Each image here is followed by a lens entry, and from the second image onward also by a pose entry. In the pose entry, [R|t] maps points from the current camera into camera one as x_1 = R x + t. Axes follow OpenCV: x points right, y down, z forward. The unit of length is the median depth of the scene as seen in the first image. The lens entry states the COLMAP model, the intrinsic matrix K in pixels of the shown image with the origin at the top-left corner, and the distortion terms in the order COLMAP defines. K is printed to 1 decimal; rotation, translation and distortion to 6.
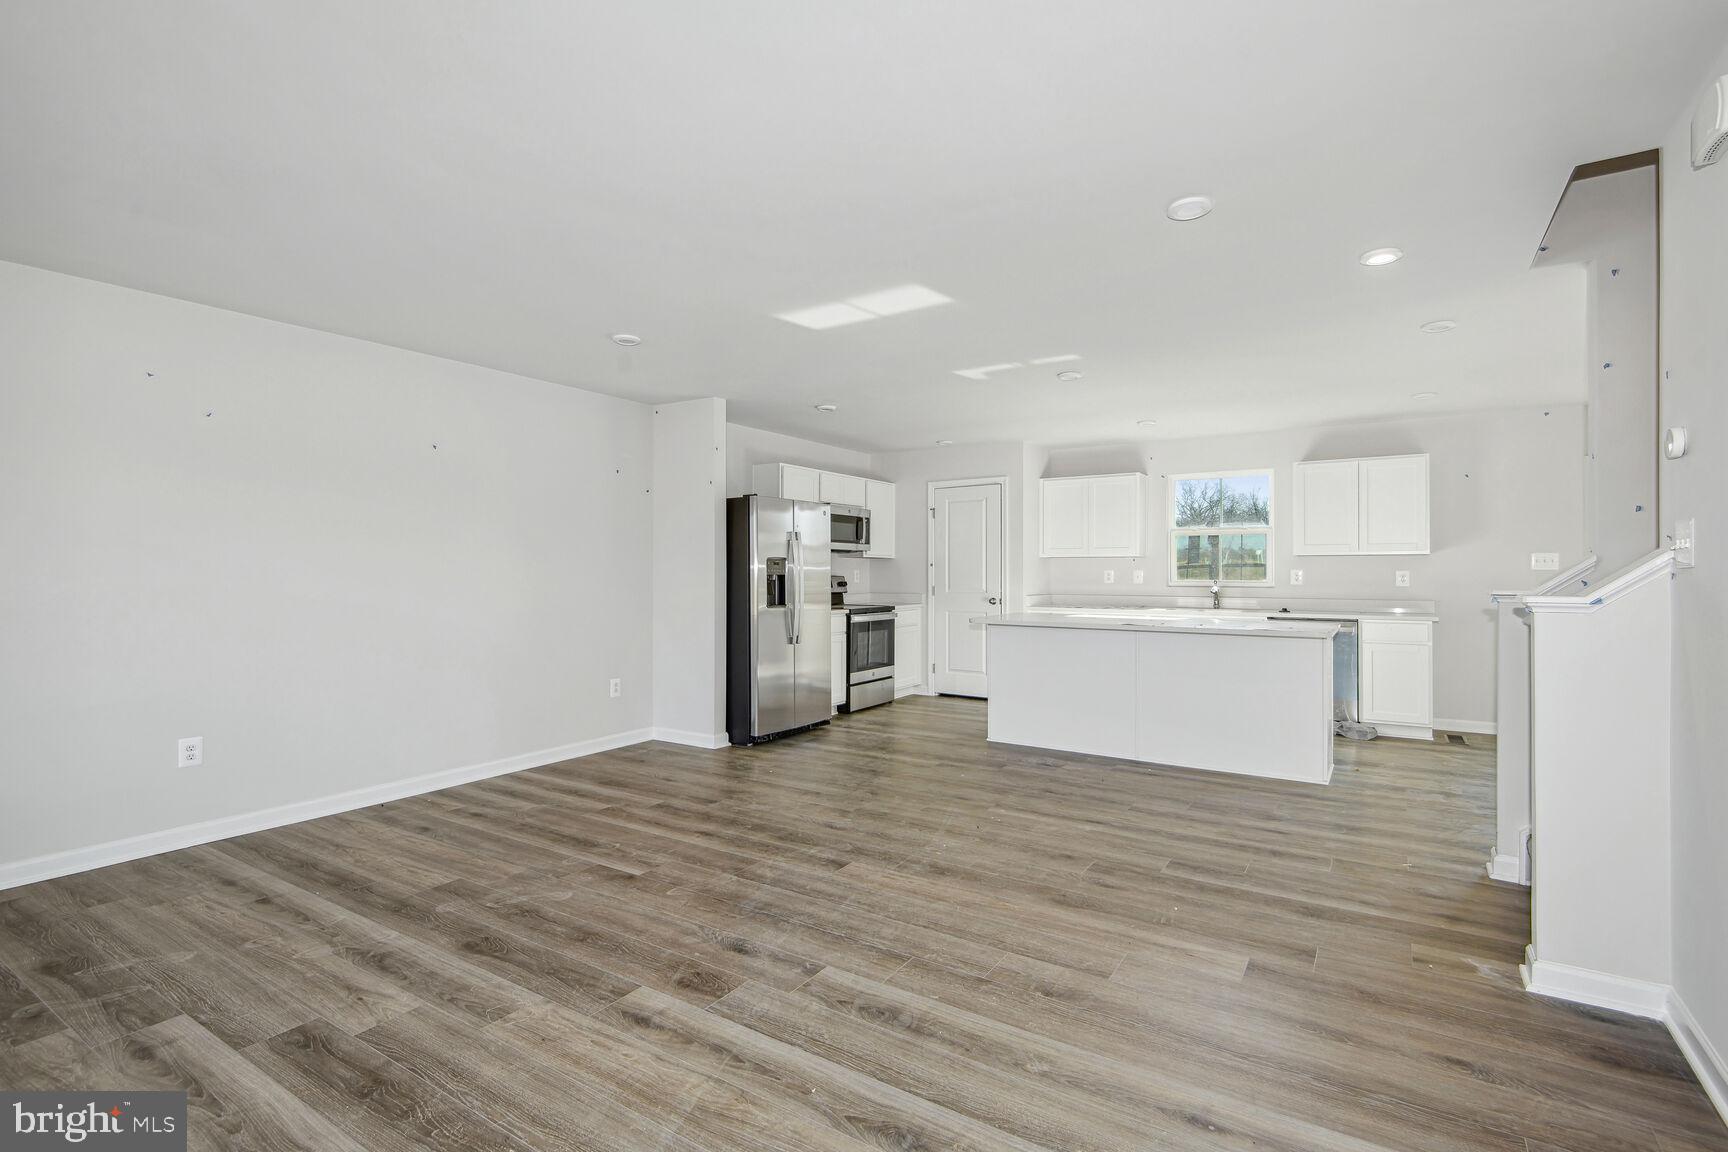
lens RADIAL K [[802.3, 0, 864.0], [0, 802.3, 576.0], [0, 0, 1]] dist [0.023719, -0.018337]
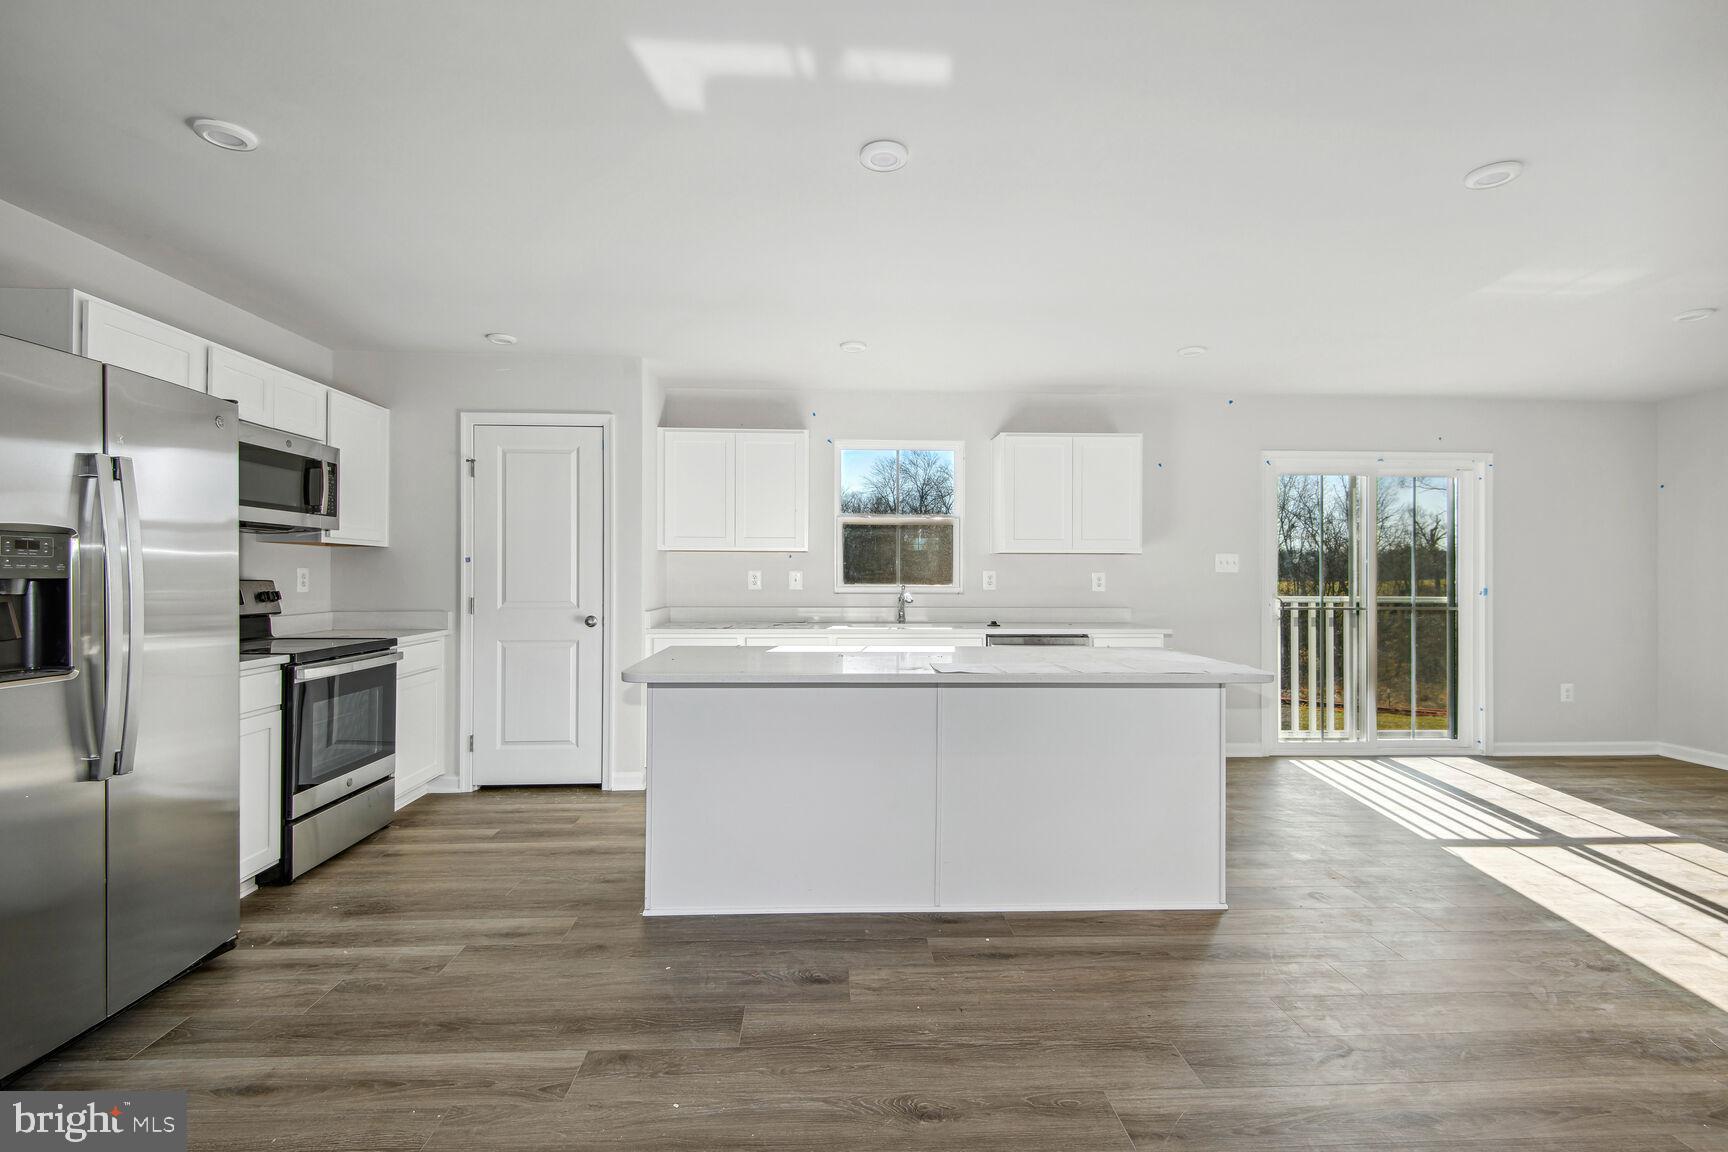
lens RADIAL K [[802.3, 0, 864.0], [0, 802.3, 576.0], [0, 0, 1]] dist [0.023719, -0.018337]
pose [[0.815200, 0.000601, 0.579179, -0.016922], [0.001382, 0.999995, -0.002983, -0.000579], [-0.579177, 0.003232, 0.815195, 0.406377]]
